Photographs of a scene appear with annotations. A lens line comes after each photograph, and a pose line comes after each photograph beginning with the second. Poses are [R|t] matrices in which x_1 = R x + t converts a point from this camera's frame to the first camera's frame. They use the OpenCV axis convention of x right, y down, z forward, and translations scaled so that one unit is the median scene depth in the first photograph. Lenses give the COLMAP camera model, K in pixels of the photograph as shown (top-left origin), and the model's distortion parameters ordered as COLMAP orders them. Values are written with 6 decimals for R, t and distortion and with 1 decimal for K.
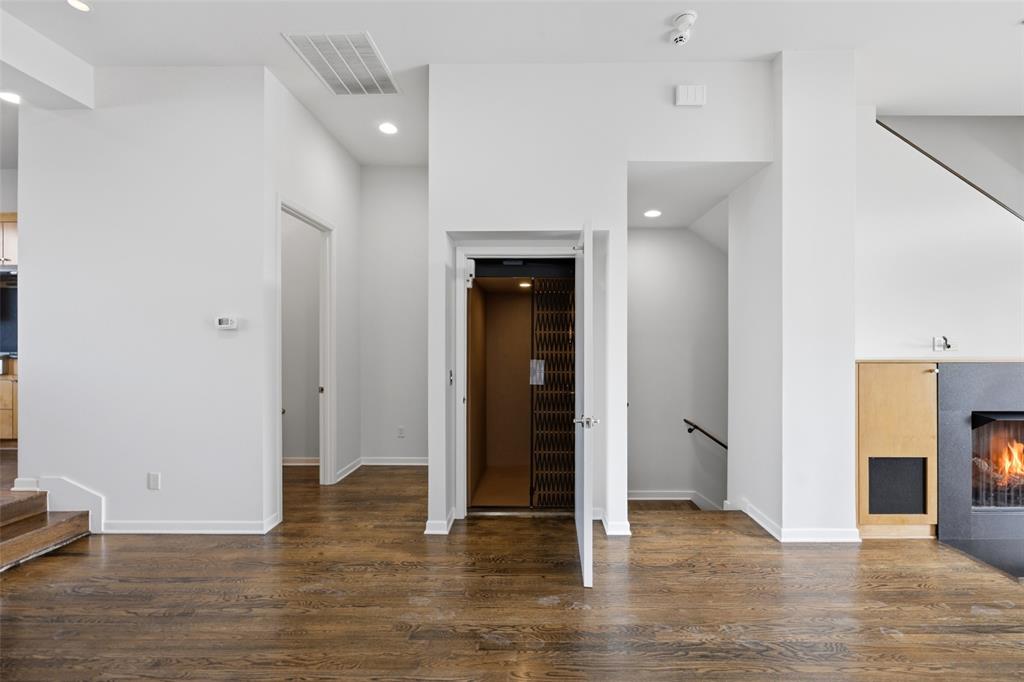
lens RADIAL K [[417.8, 0, 533.7], [0, 417.8, 343.7], [0, 0, 1]] dist [-0.002502, -0.000453]
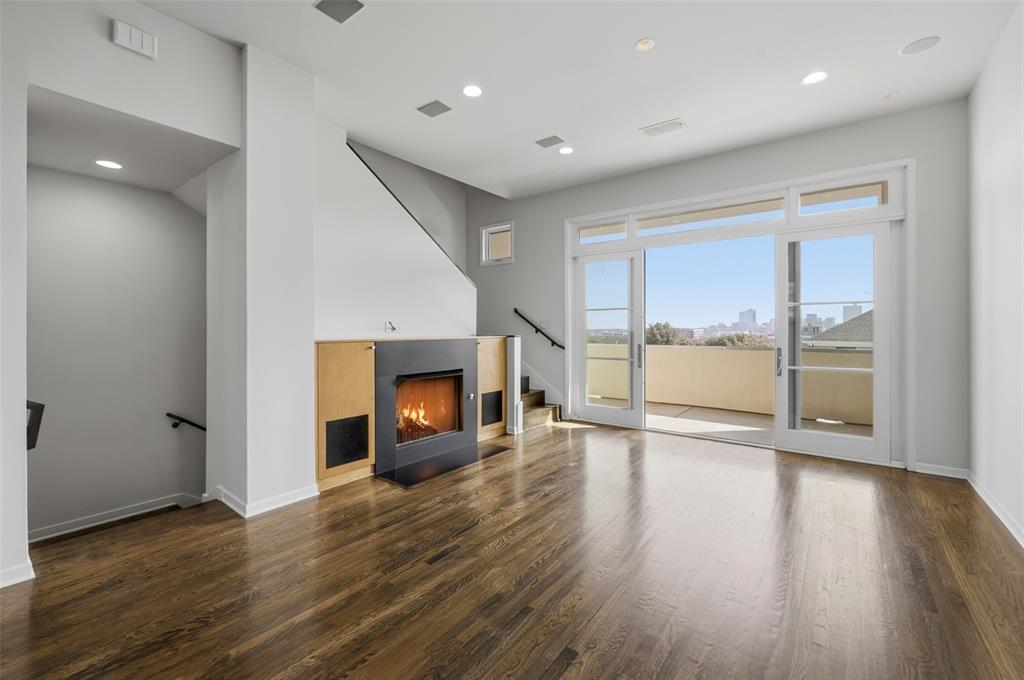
lens RADIAL K [[426.7, 0, 502.9], [0, 426.7, 329.0], [0, 0, 1]] dist [-0.002314, -0.000326]
pose [[0.616608, -0.002897, 0.787265, 0.153983], [-0.001280, 0.999988, 0.004683, -0.000320], [-0.787269, -0.003896, 0.616598, -0.153685]]
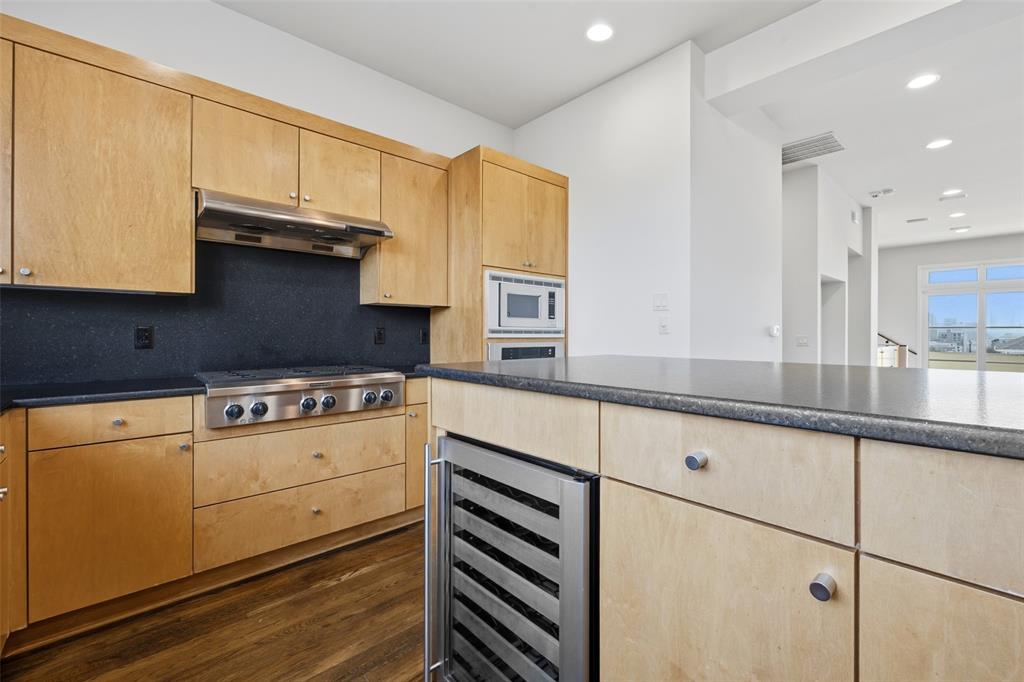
lens RADIAL K [[426.7, 0, 502.9], [0, 426.7, 330.0], [0, 0, 1]] dist [-0.002314, -0.000326]
pose [[0.740752, 0.006778, 0.671744, -2.300321], [-0.006992, 0.999973, -0.002380, -0.040770], [-0.671742, -0.002933, 0.740779, 0.638781]]
